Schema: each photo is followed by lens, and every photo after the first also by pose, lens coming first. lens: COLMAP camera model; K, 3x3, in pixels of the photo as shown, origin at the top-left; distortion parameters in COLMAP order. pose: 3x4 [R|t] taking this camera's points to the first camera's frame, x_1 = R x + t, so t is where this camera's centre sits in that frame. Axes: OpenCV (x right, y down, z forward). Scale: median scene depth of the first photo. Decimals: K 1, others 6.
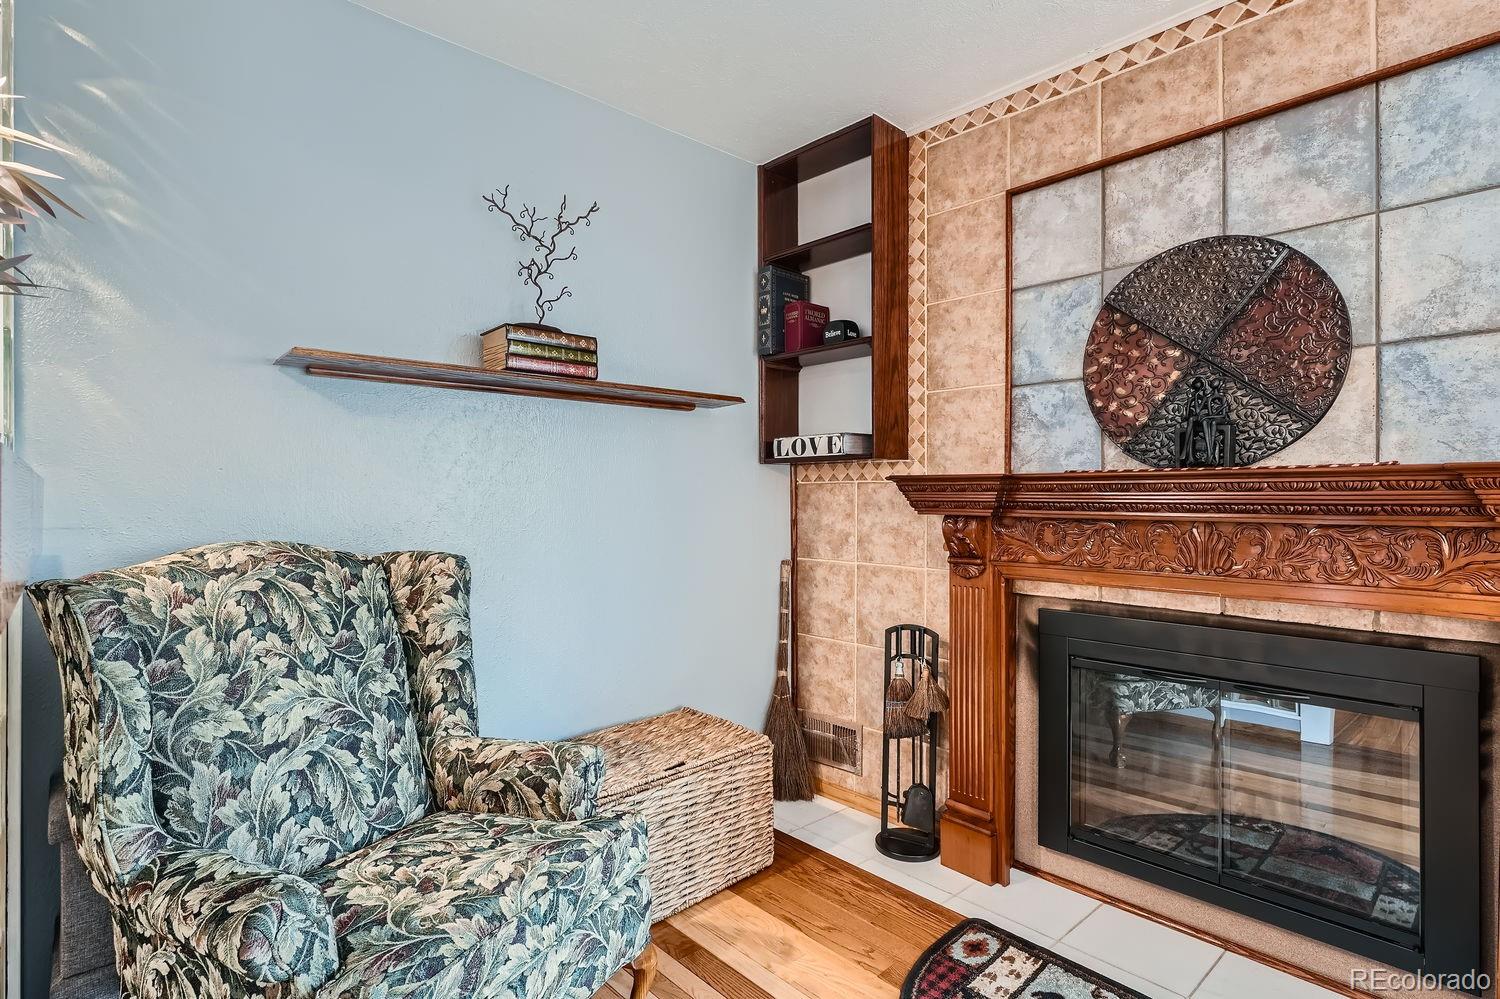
lens RADIAL K [[724.5, 0, 747.0], [0, 724.5, 493.7], [0, 0, 1]] dist [-0.005243, 0.000916]
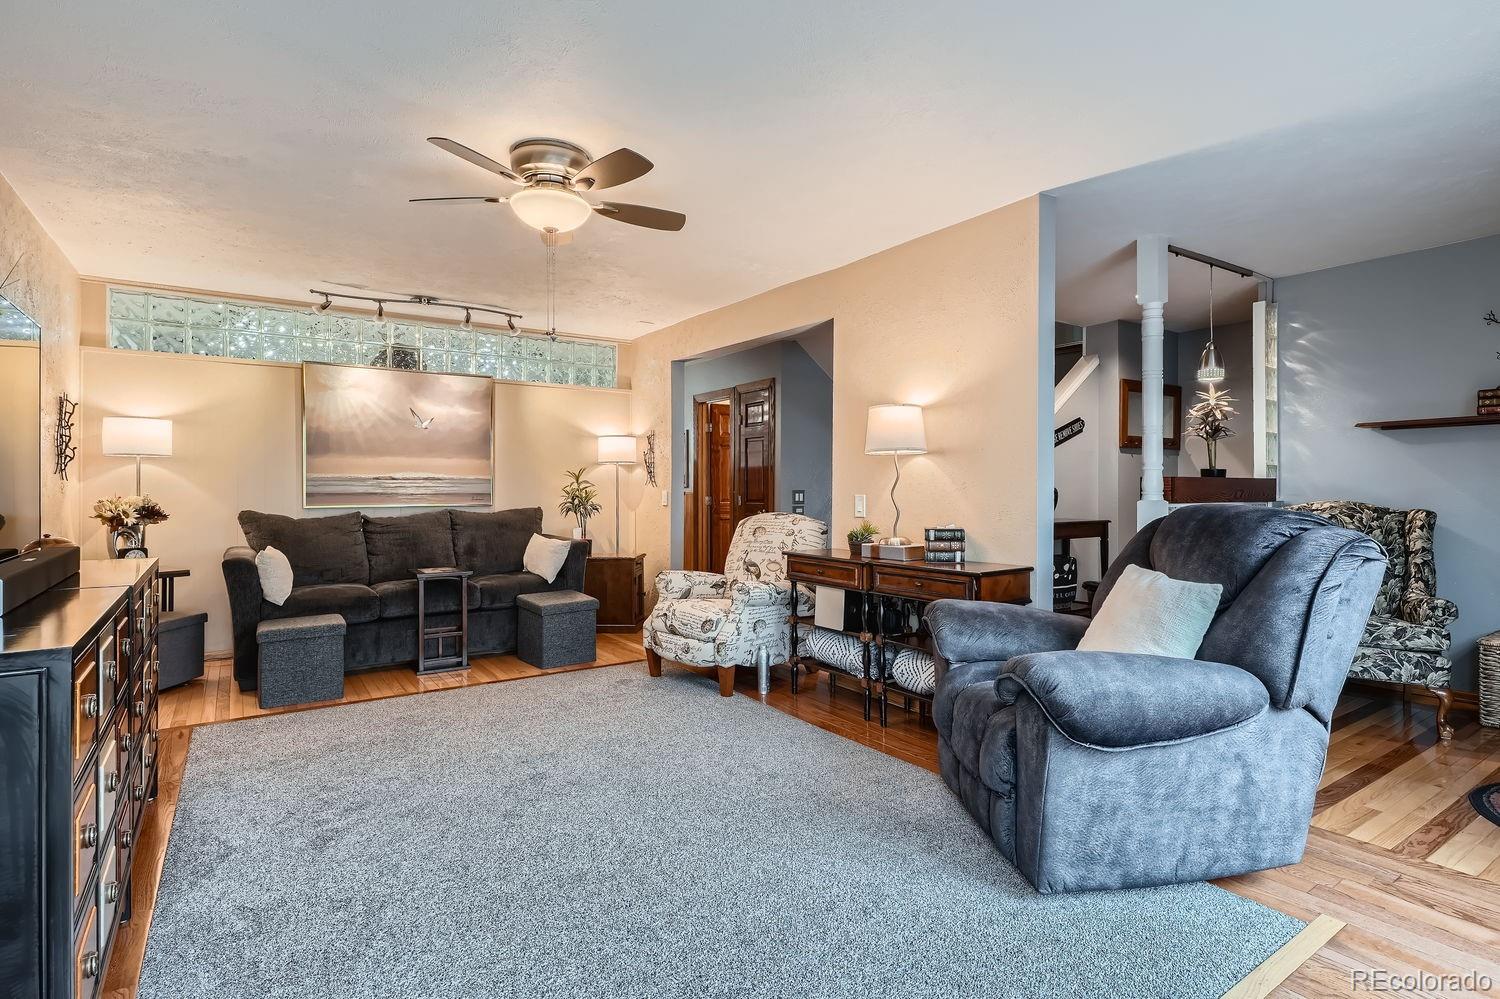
lens RADIAL K [[724.5, 0, 747.0], [0, 724.5, 493.7], [0, 0, 1]] dist [-0.005243, 0.000916]
pose [[-0.150229, 0.015611, -0.988528, 1.647521], [0.001090, 0.999877, 0.015624, -0.001537], [0.988651, 0.001270, -0.150228, -0.541696]]
